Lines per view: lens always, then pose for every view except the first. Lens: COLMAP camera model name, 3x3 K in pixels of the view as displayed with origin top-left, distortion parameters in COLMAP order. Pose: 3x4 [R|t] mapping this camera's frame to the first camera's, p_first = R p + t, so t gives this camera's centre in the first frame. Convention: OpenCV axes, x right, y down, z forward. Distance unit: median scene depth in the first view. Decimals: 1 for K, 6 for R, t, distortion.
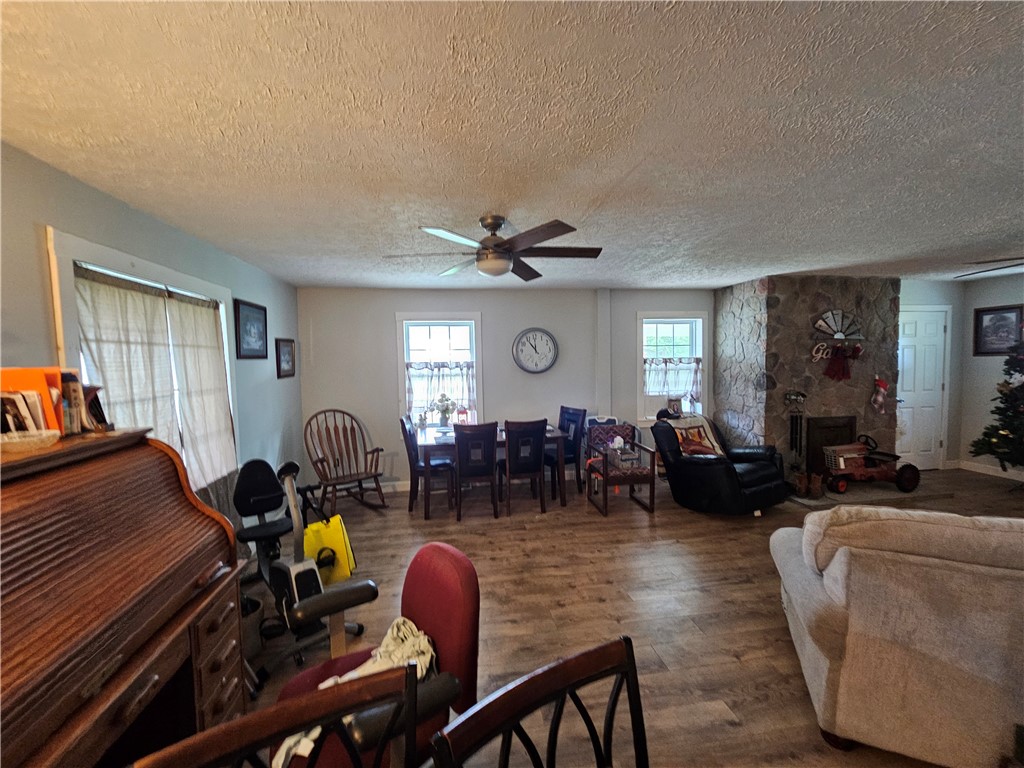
lens RADIAL K [[419.2, 0, 508.8], [0, 419.2, 385.7], [0, 0, 1]] dist [-0.002254, 0.000012]
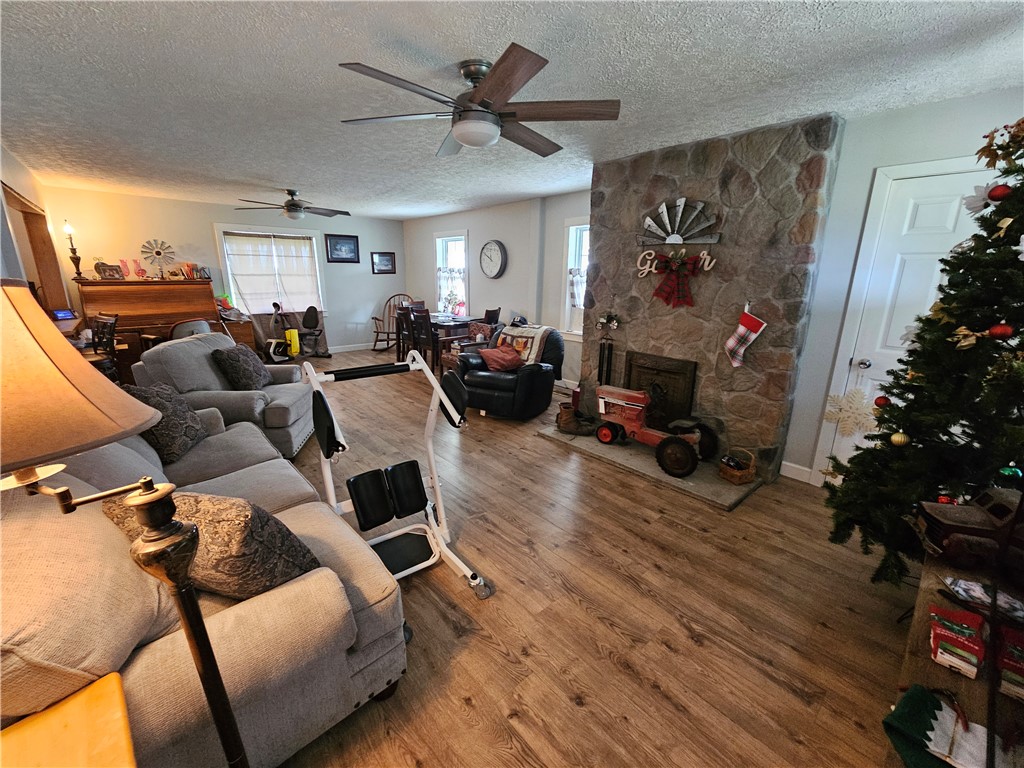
lens RADIAL K [[419.2, 0, 512.5], [0, 419.2, 383.5], [0, 0, 1]] dist [-0.002254, 0.000012]
pose [[0.535107, 0.242666, -0.809181, 1.255764], [-0.082335, 0.968276, 0.235929, -0.030971], [0.840763, -0.059624, 0.538111, 0.396143]]
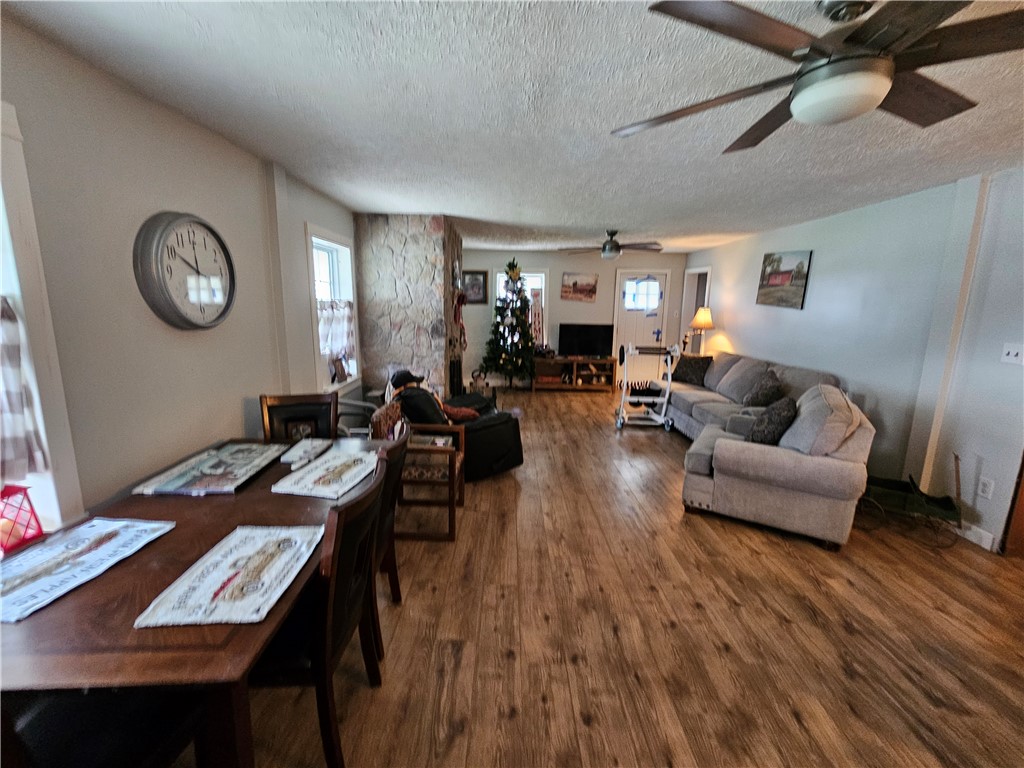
lens RADIAL K [[419.2, 0, 513.1], [0, 419.2, 376.0], [0, 0, 1]] dist [-0.002254, 0.000012]
pose [[0.161141, -0.149851, 0.975489, -0.311152], [0.045574, 0.988481, 0.144319, -0.032662], [-0.985879, 0.021201, 0.166114, 0.676226]]
